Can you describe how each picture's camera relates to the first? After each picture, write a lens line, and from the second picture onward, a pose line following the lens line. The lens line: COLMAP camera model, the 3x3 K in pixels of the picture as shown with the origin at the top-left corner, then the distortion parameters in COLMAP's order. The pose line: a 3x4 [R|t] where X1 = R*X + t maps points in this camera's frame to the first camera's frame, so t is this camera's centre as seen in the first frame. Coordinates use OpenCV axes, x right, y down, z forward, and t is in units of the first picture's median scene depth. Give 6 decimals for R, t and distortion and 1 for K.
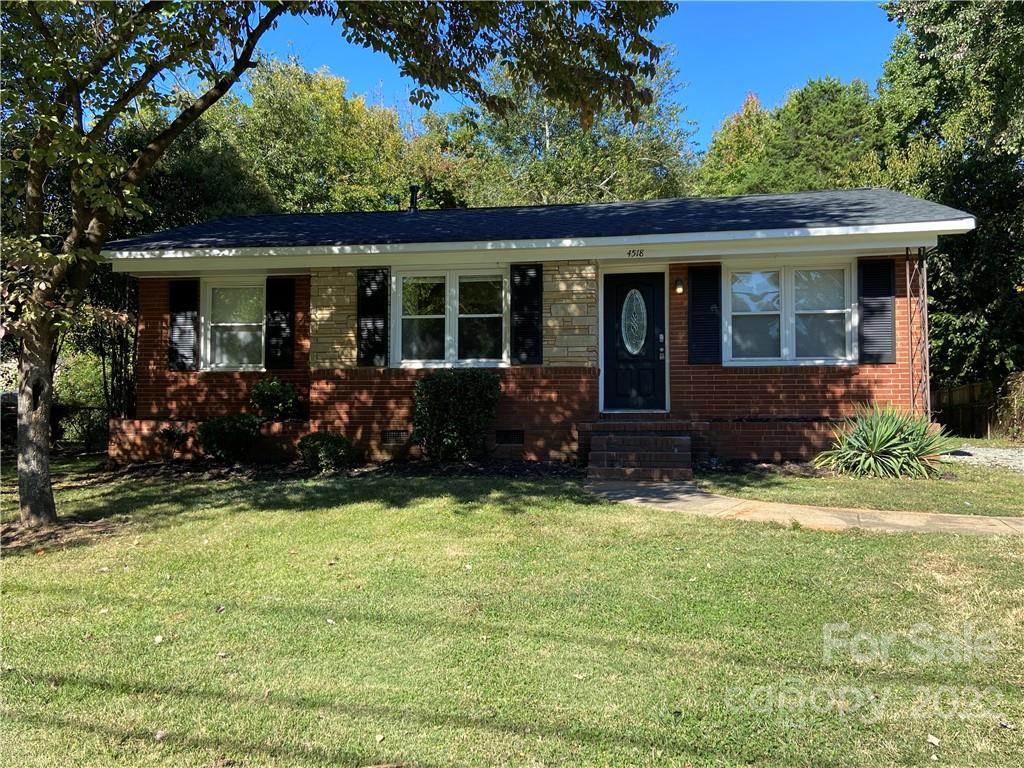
lens RADIAL K [[888.6, 0, 511.6], [0, 888.6, 378.4], [0, 0, 1]] dist [0.085690, 0.004666]
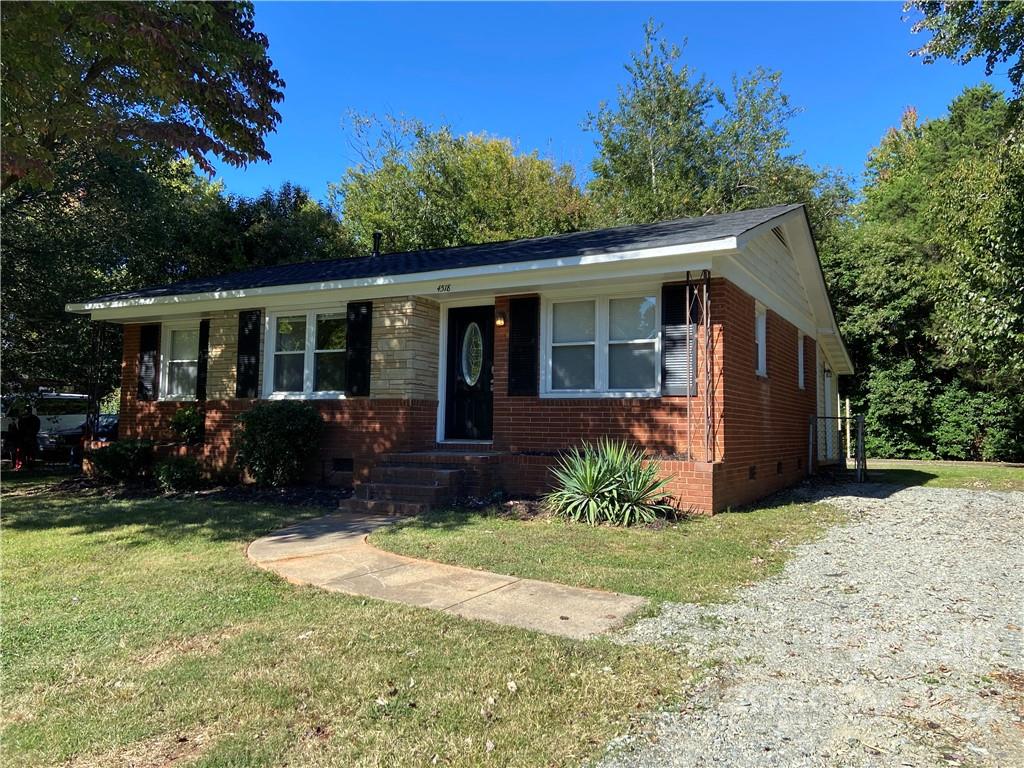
lens RADIAL K [[781.8, 0, 513.5], [0, 781.8, 373.7], [0, 0, 1]] dist [0.108204, -0.110189]
pose [[0.946705, -0.008461, -0.321991, 0.480293], [-0.000189, 0.999640, -0.026823, -0.017234], [0.322102, 0.025454, 0.946363, 0.168819]]
